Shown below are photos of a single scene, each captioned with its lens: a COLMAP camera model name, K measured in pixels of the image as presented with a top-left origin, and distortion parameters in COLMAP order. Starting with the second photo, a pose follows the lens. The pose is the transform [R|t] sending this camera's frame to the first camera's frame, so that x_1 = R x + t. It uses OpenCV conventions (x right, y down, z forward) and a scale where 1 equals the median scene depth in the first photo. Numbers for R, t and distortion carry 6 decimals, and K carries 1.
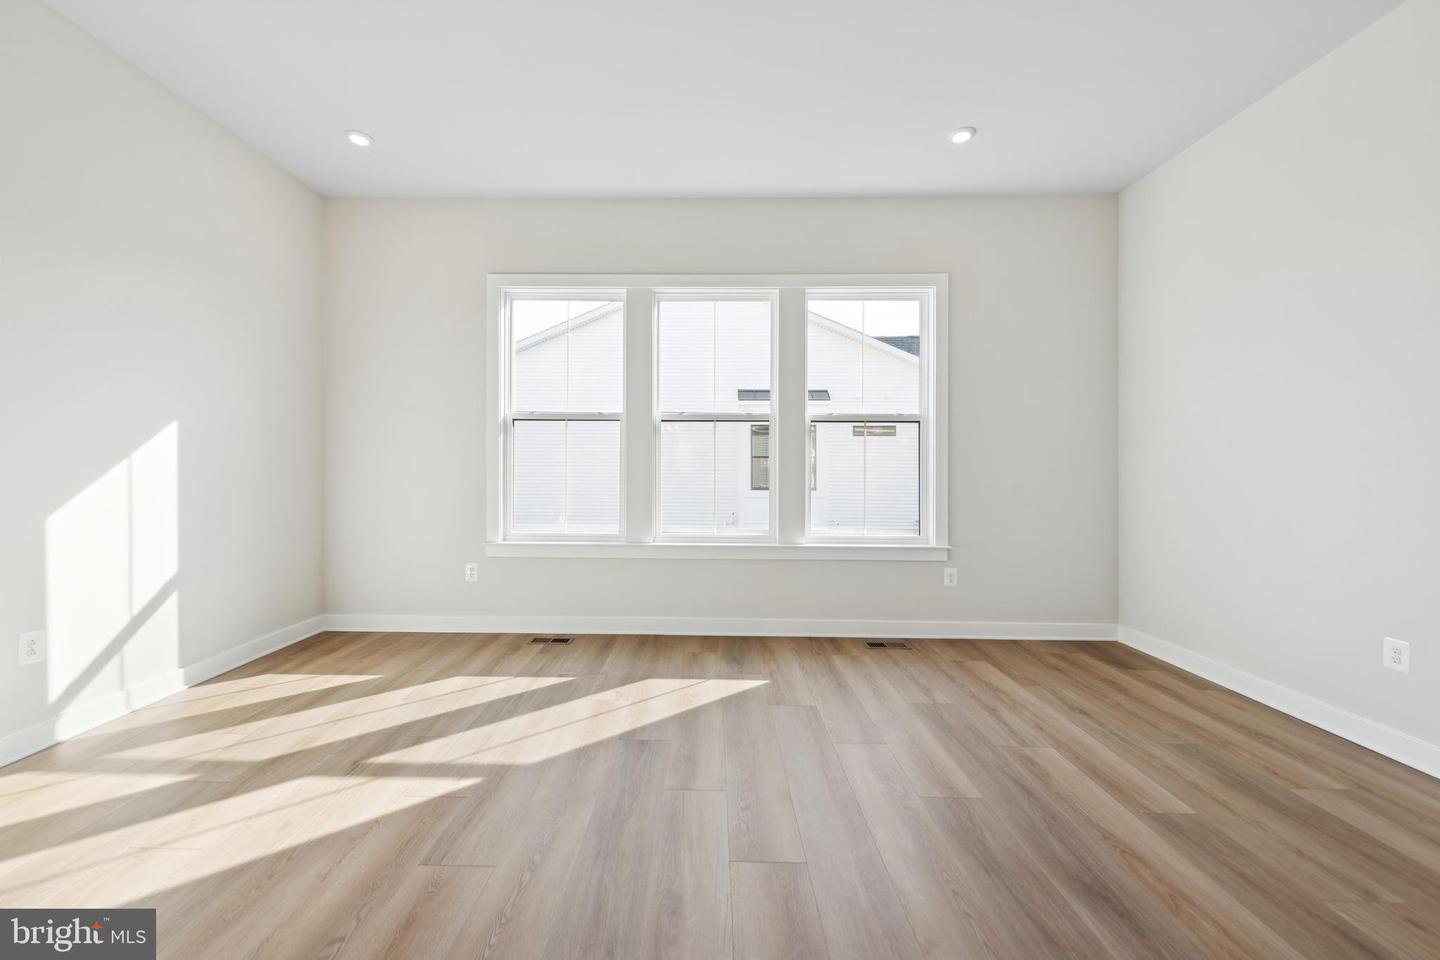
lens RADIAL K [[565.3, 0, 705.9], [0, 565.3, 465.2], [0, 0, 1]] dist [-0.000198, -0.000134]
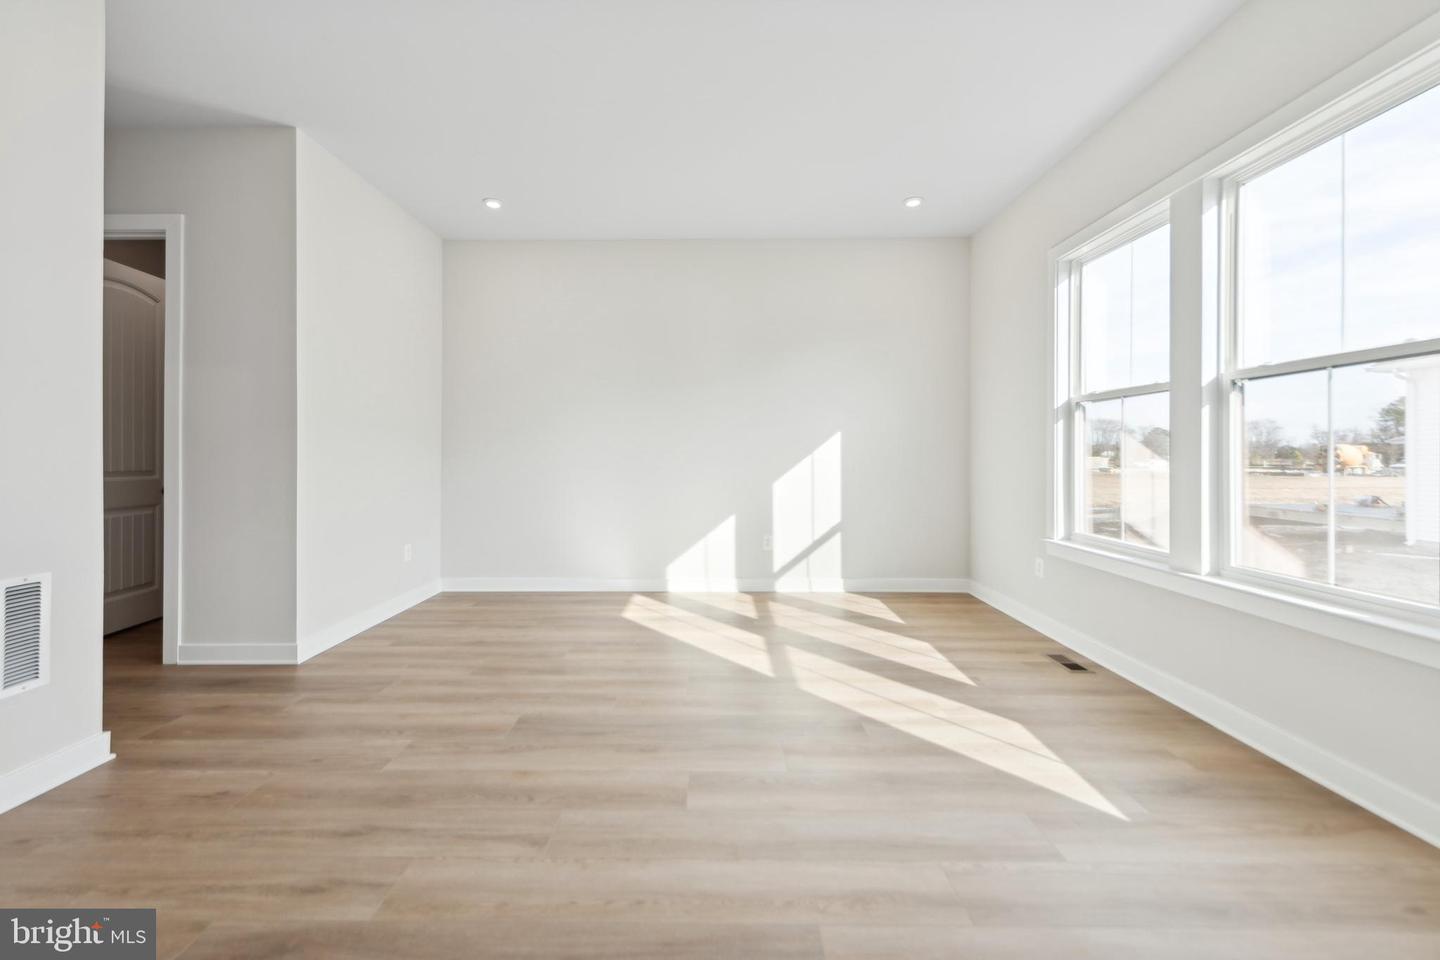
lens RADIAL K [[565.3, 0, 705.9], [0, 565.3, 465.2], [0, 0, 1]] dist [-0.000198, -0.000134]
pose [[0.005054, 0.013167, -0.999901, 0.745863], [0.008043, 0.999880, 0.013207, -0.003892], [0.999955, -0.008109, 0.004948, 0.590831]]
